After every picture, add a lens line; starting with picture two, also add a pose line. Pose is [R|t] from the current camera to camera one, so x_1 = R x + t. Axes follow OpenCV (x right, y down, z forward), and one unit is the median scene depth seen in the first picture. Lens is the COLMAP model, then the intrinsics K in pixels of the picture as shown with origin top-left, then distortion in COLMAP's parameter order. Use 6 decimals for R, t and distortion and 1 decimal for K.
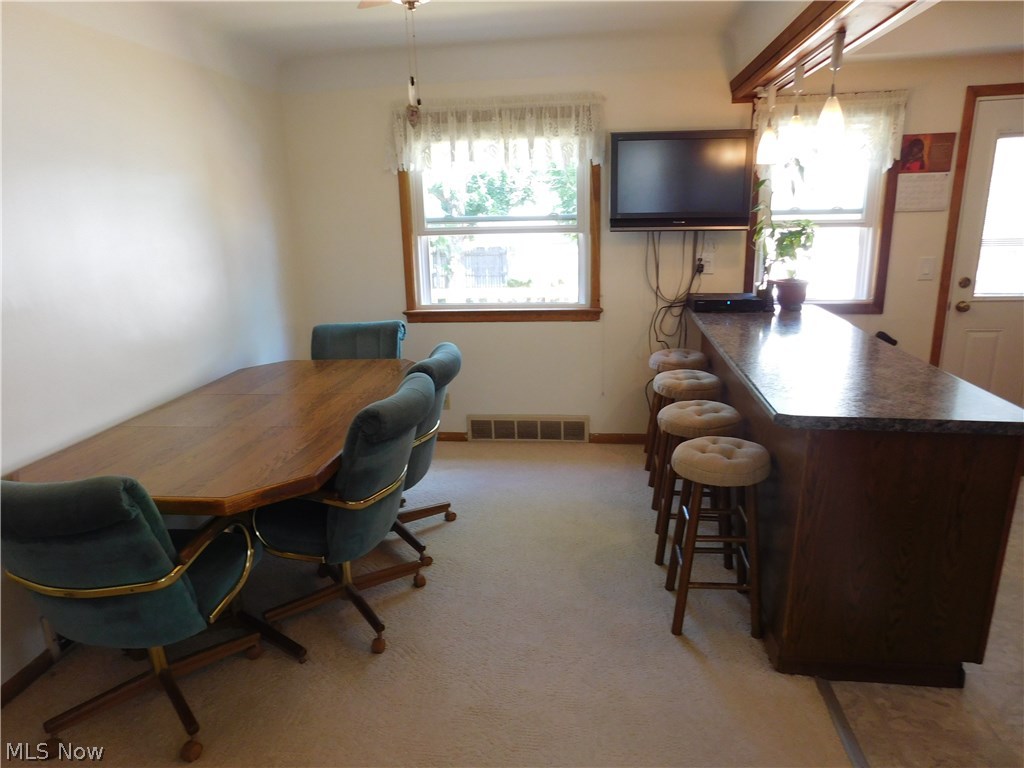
lens RADIAL K [[675.0, 0, 509.0], [0, 675.0, 384.2], [0, 0, 1]] dist [-0.077176, 0.067591]
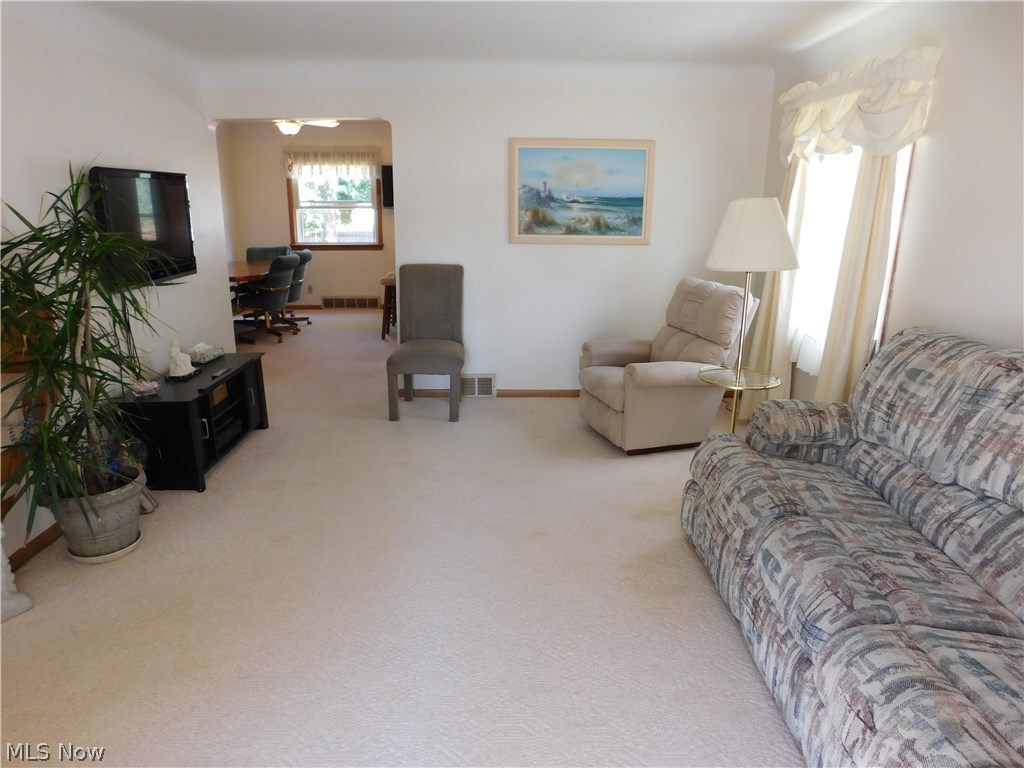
lens RADIAL K [[675.0, 0, 509.0], [0, 675.0, 384.2], [0, 0, 1]] dist [-0.077176, 0.067591]
pose [[0.987942, -0.008453, 0.154595, 0.209933], [0.006438, 0.999888, 0.013532, 0.328426], [-0.154692, -0.012374, 0.987885, -1.269618]]
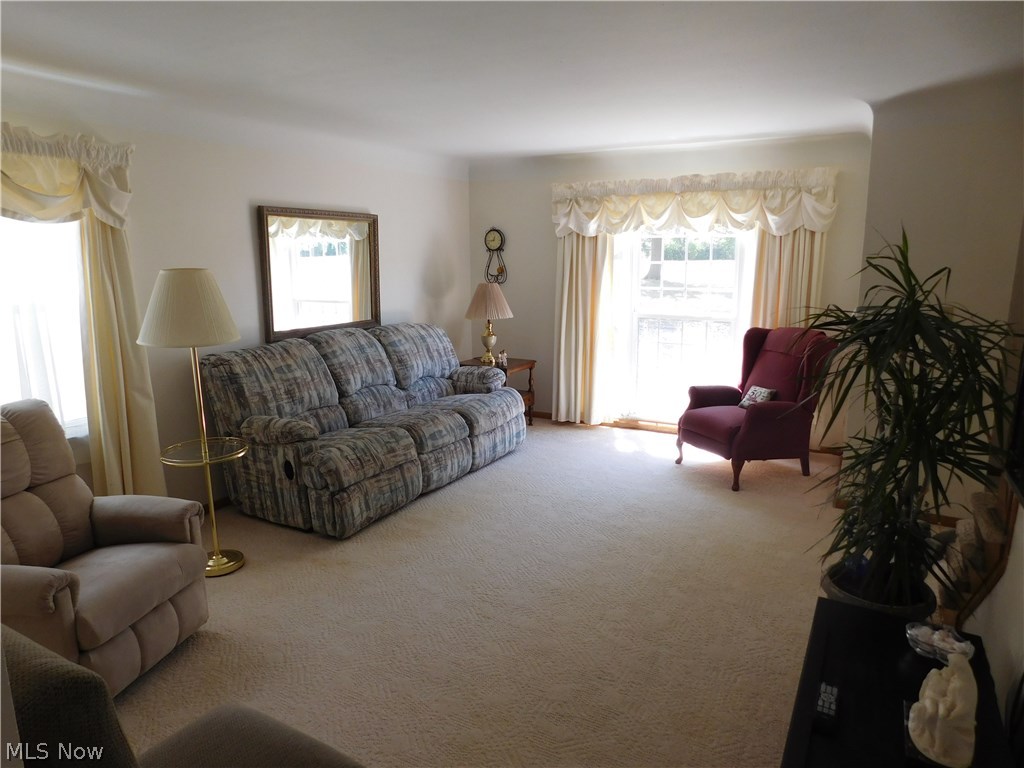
lens RADIAL K [[675.0, 0, 509.0], [0, 675.0, 384.2], [0, 0, 1]] dist [-0.077176, 0.067591]
pose [[-0.928921, -0.048344, 0.367110, -0.734801], [0.118484, 0.900505, 0.418393, -1.216564], [-0.350811, 0.432151, -0.830769, 4.207790]]
